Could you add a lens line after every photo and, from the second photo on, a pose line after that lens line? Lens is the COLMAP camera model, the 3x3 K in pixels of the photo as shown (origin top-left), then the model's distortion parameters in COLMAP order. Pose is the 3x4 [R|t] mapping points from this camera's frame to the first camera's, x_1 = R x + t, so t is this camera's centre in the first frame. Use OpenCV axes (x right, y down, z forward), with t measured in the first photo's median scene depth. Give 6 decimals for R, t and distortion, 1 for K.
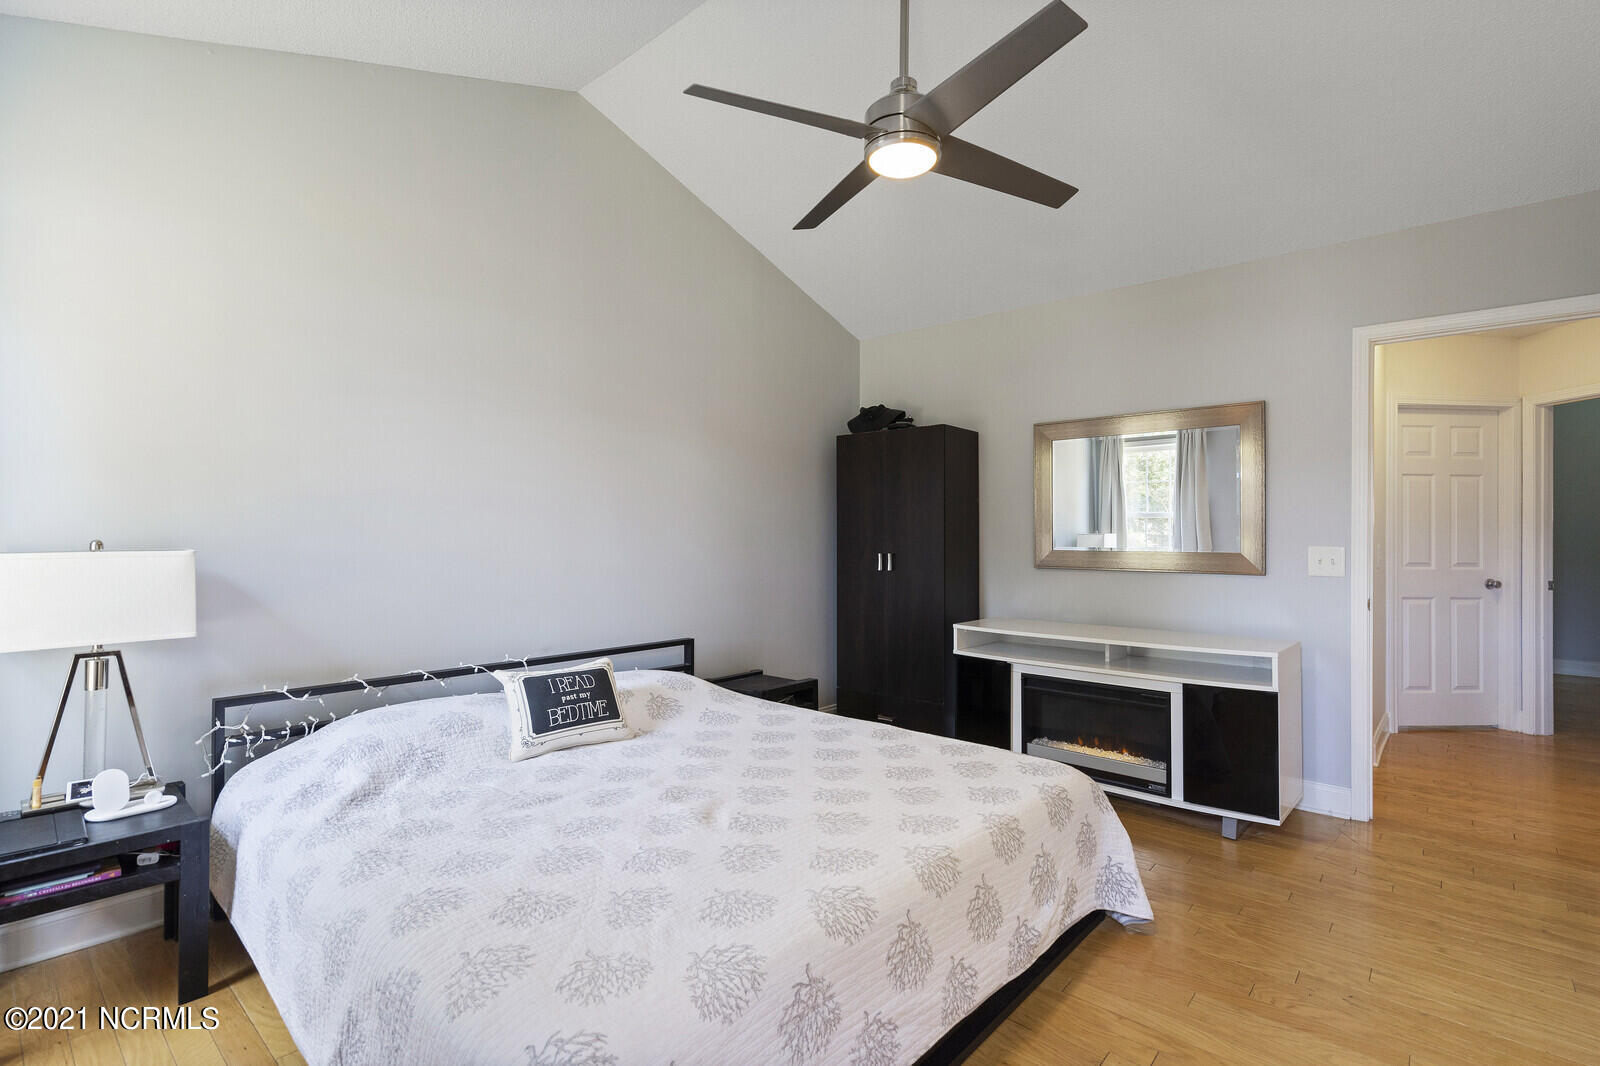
lens RADIAL K [[724.5, 0, 800.0], [0, 724.5, 533.0], [0, 0, 1]] dist [-0.002356, -0.000119]
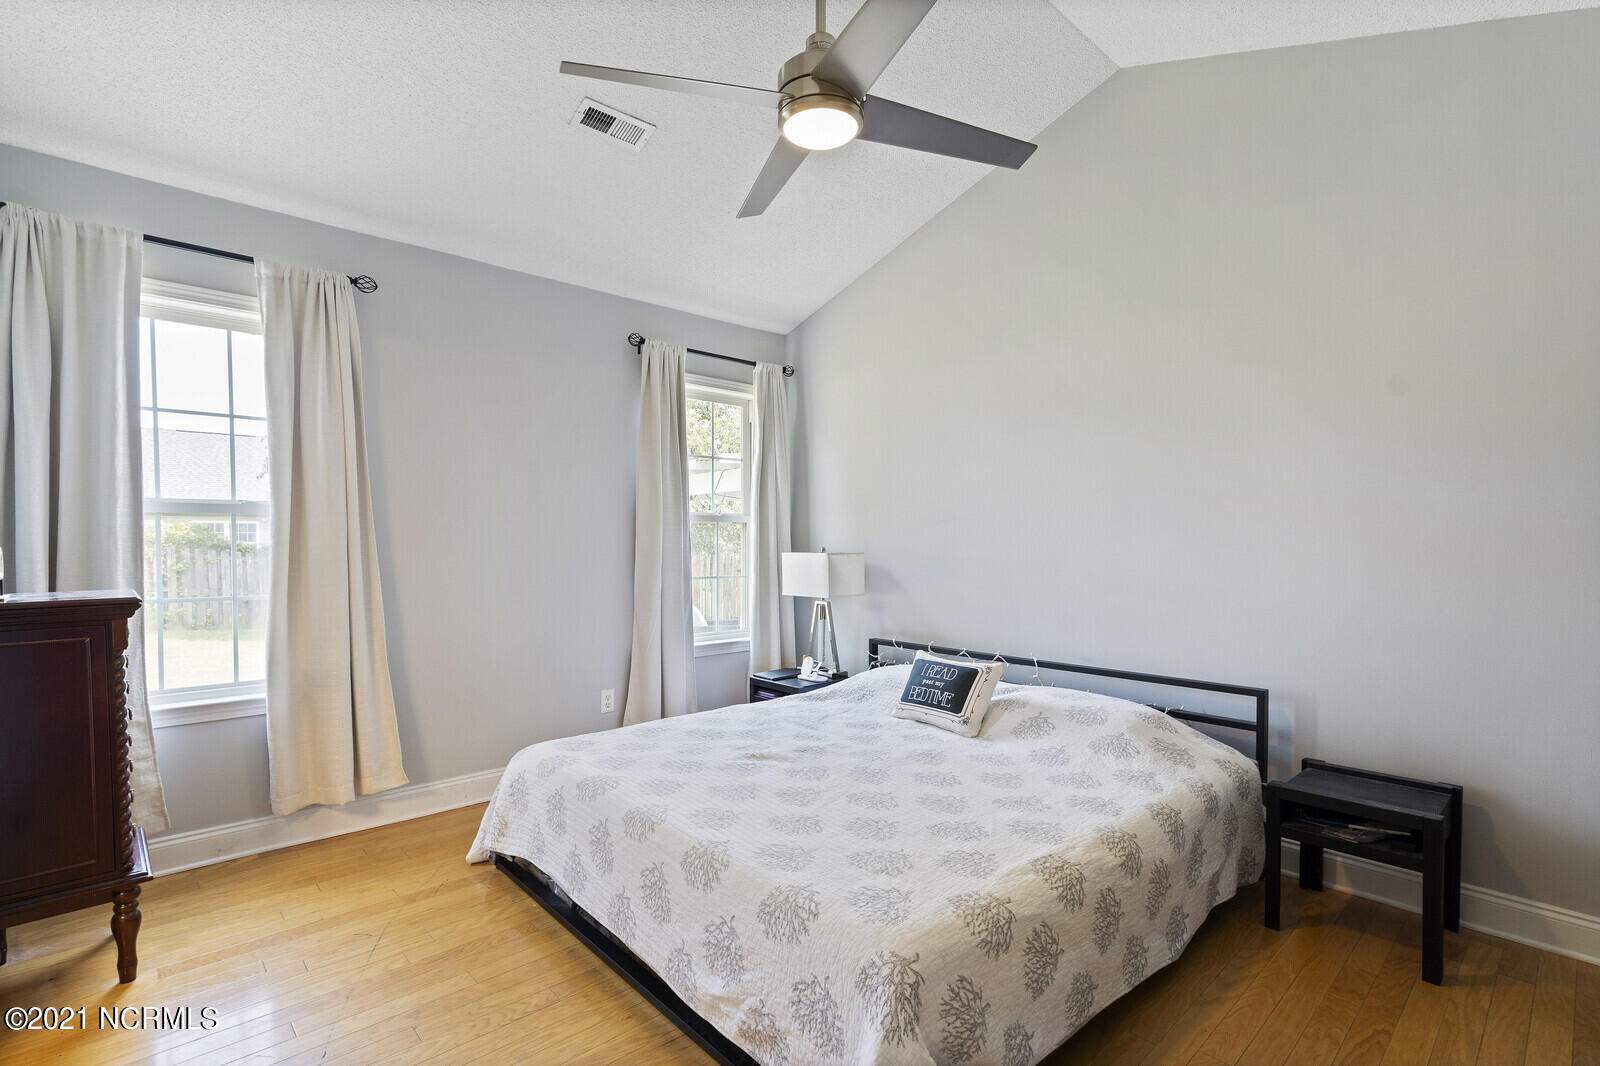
lens RADIAL K [[724.5, 0, 800.0], [0, 724.5, 533.0], [0, 0, 1]] dist [-0.002356, -0.000119]
pose [[-0.063935, -0.016372, -0.997820, 0.915021], [0.000308, 0.999865, -0.016425, 0.001498], [0.997954, -0.001357, -0.063921, 0.885895]]
